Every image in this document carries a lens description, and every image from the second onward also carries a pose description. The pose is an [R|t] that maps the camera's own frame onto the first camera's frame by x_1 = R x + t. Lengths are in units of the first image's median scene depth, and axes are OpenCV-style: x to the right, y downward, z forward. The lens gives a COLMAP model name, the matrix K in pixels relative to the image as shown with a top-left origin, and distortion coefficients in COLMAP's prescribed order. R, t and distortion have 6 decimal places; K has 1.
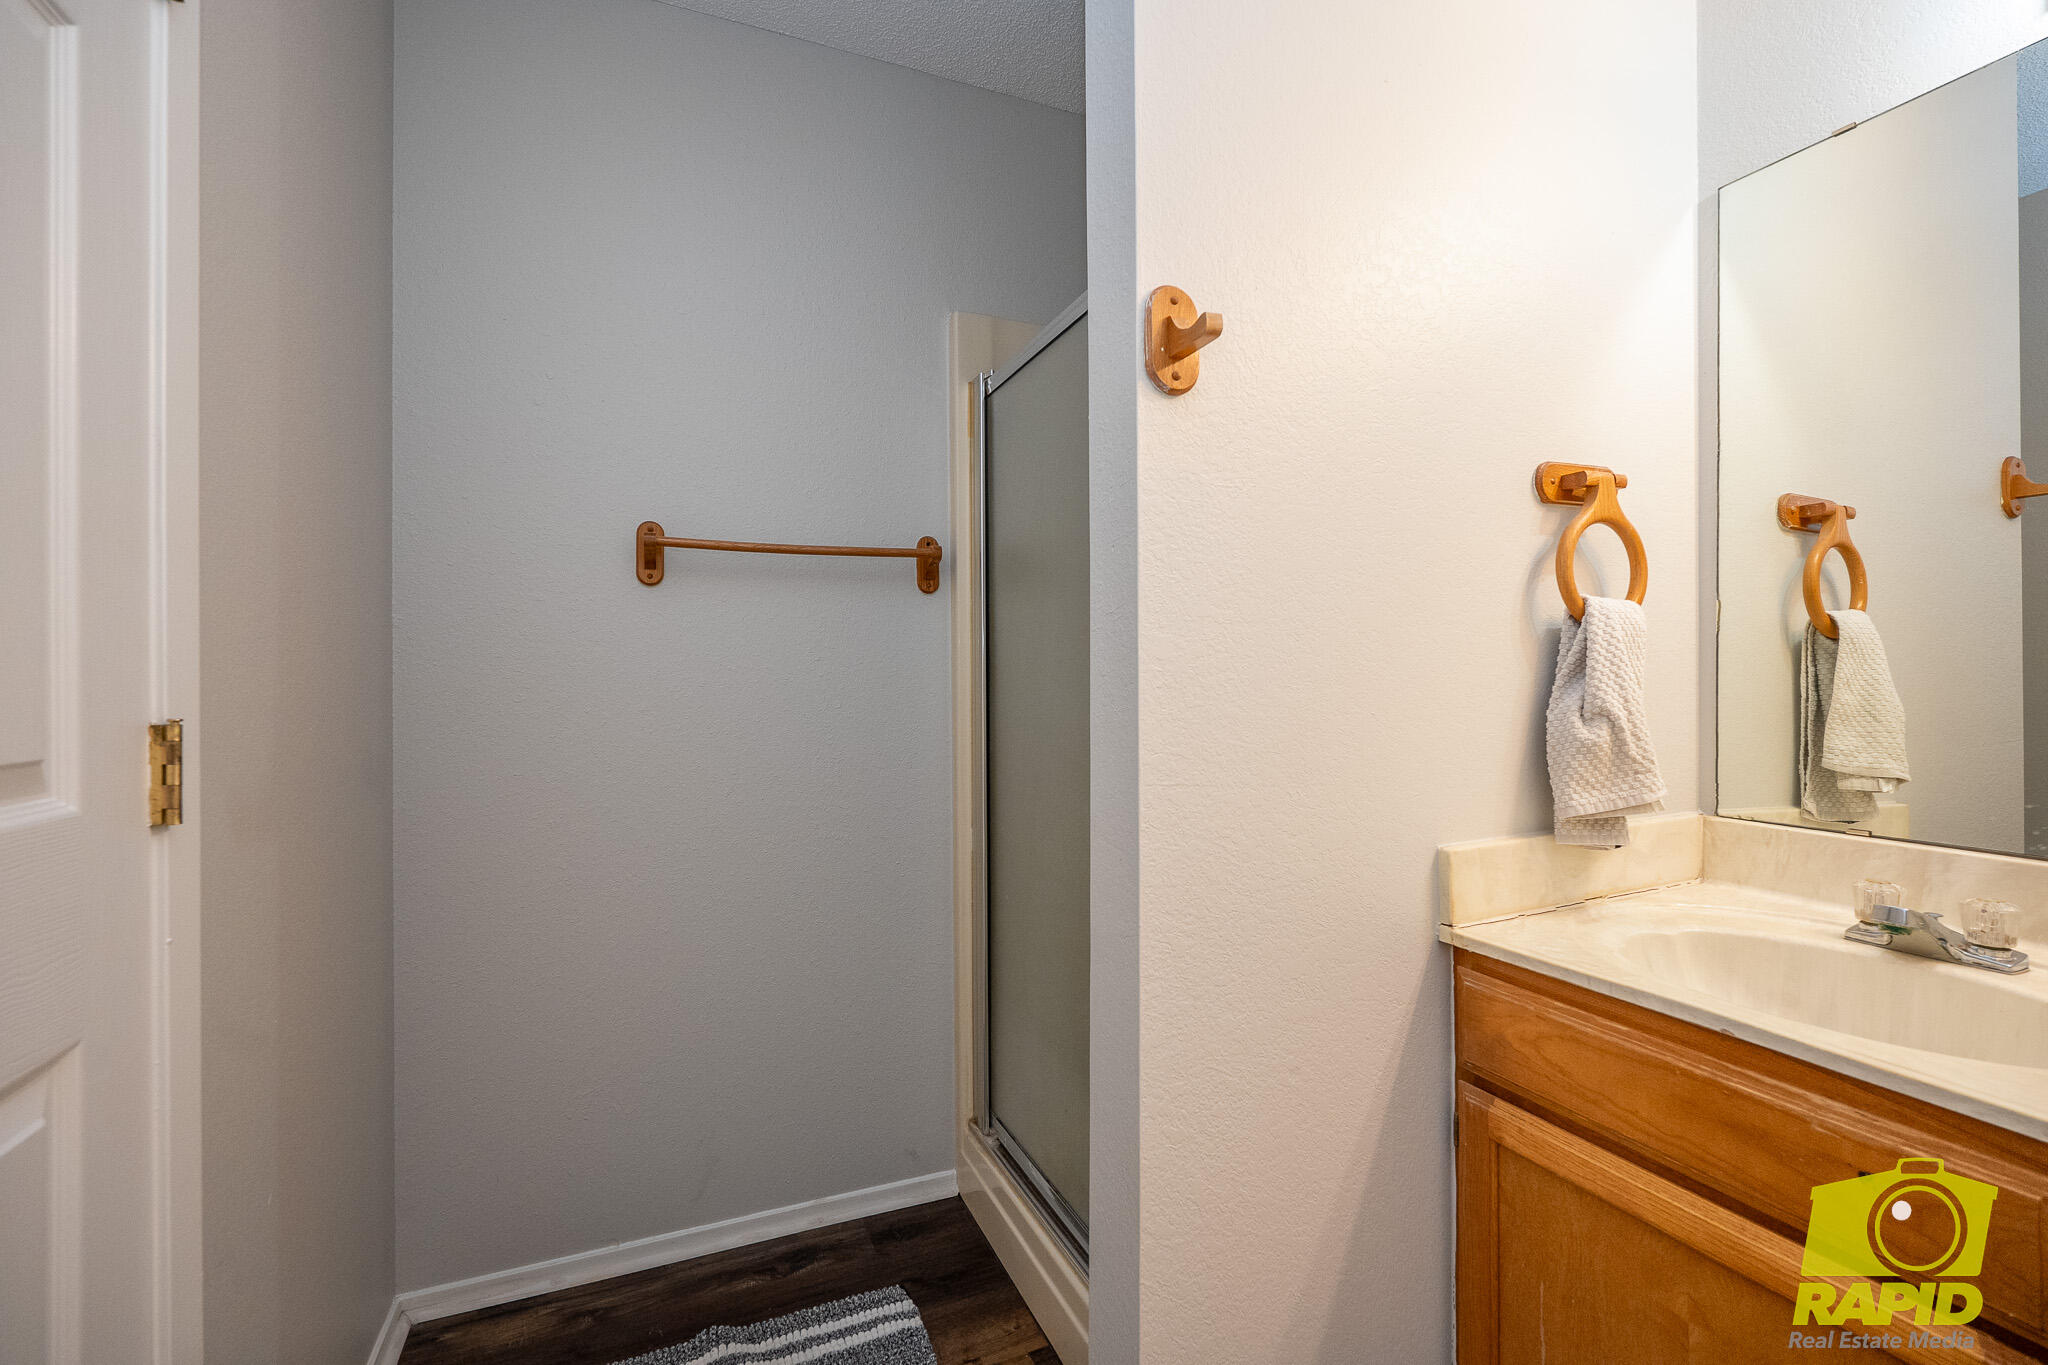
lens RADIAL K [[902.9, 0, 1018.6], [0, 902.9, 680.2], [0, 0, 1]] dist [-0.004855, 0.000282]
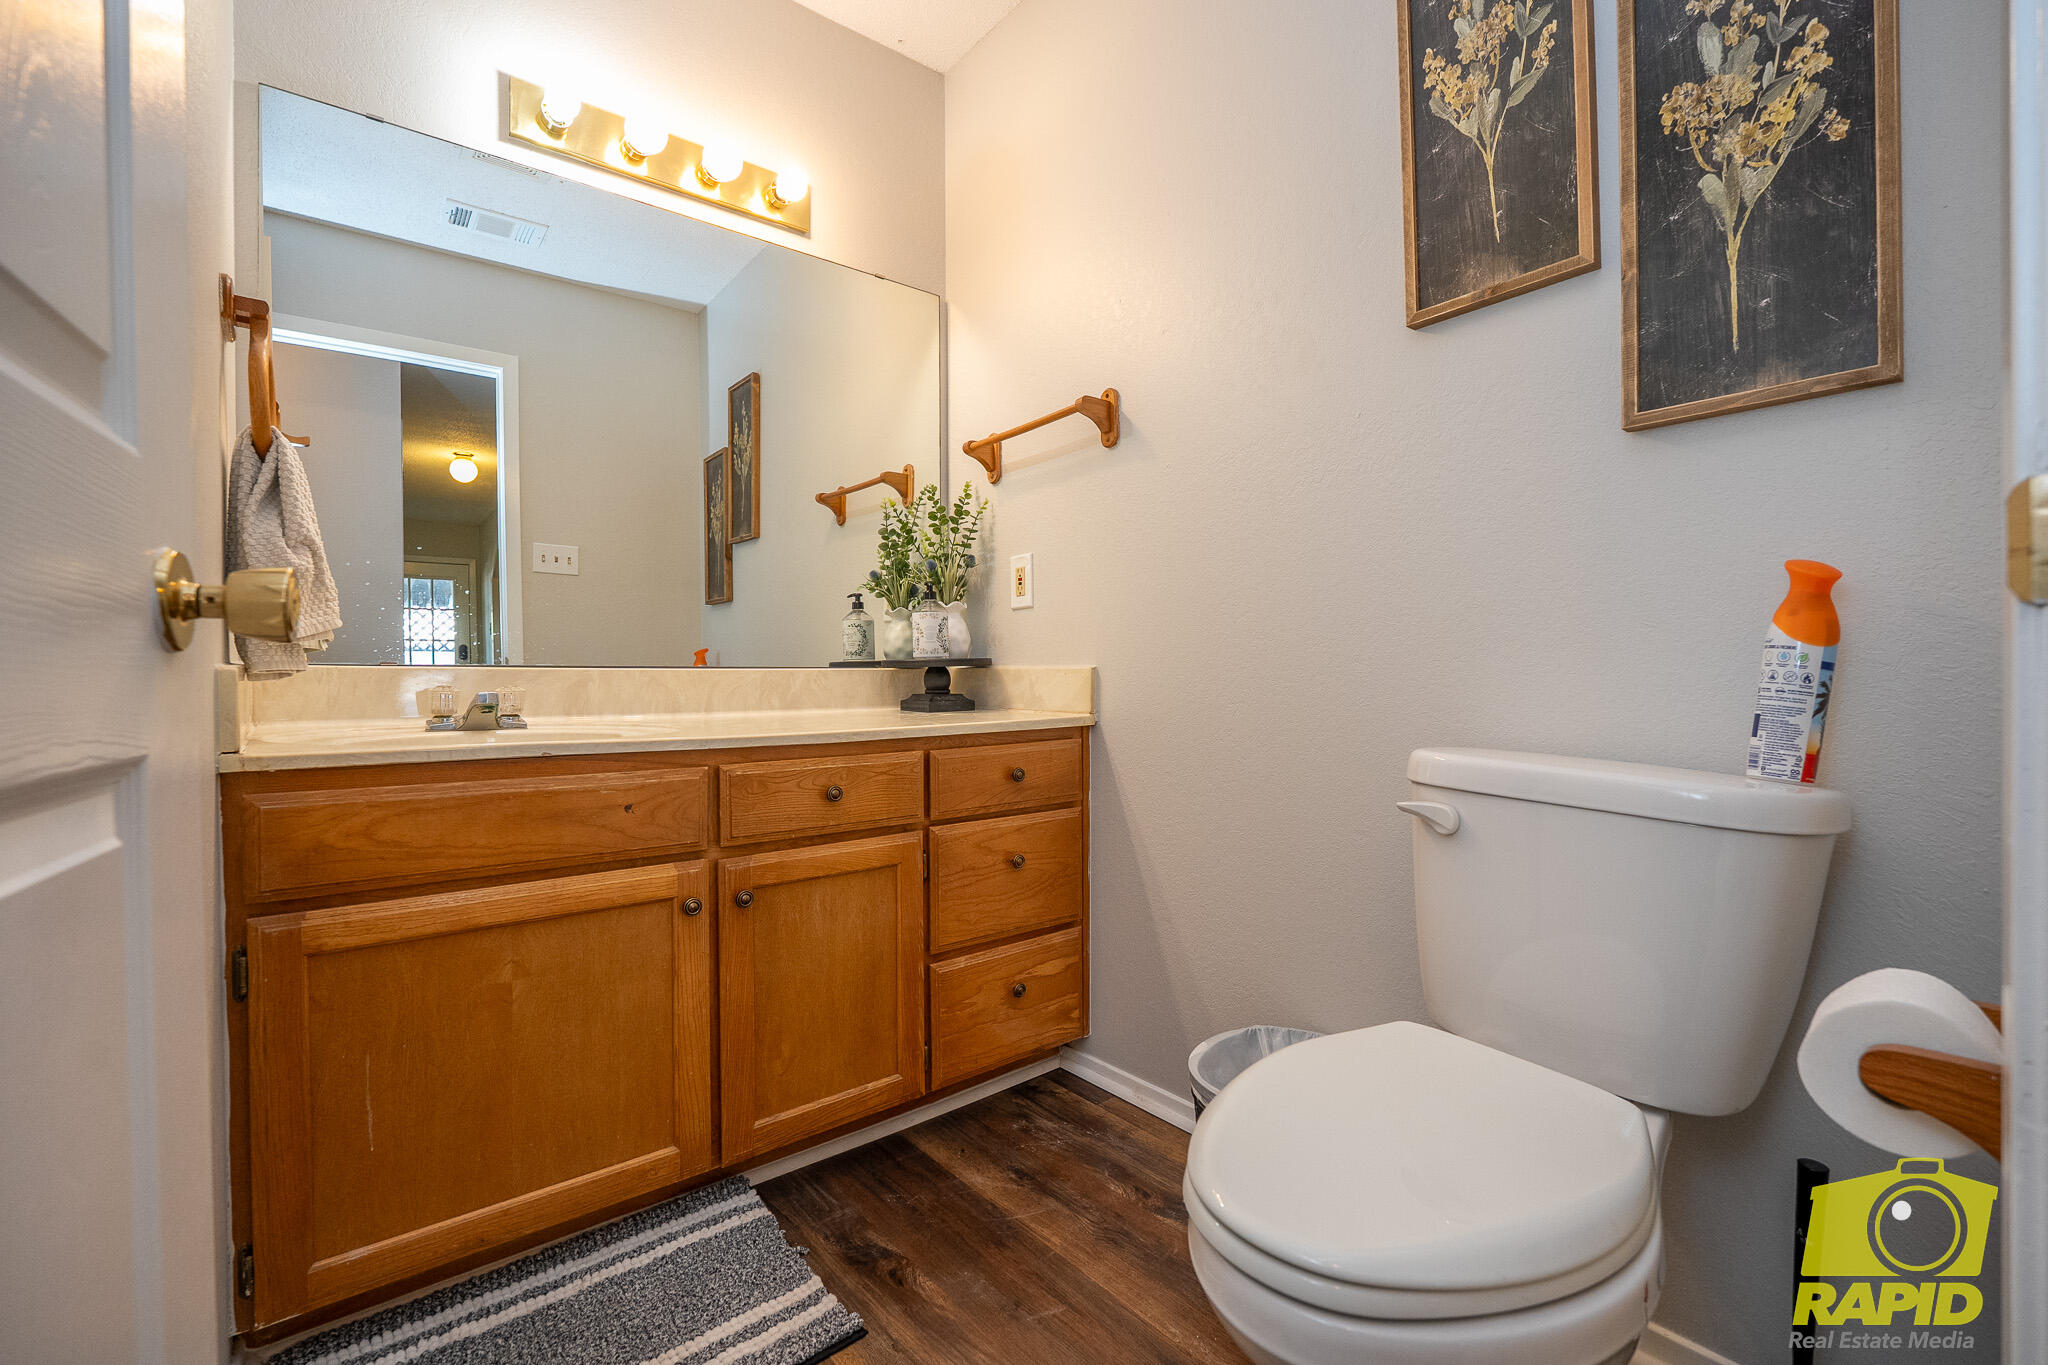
lens RADIAL K [[894.0, 0, 1021.7], [0, 894.0, 679.0], [0, 0, 1]] dist [-0.007020, 0.000017]
pose [[-0.273149, -0.001607, 0.961970, -0.663080], [0.007022, 0.999969, 0.003665, 0.226273], [-0.961946, 0.007756, -0.273129, 0.546871]]
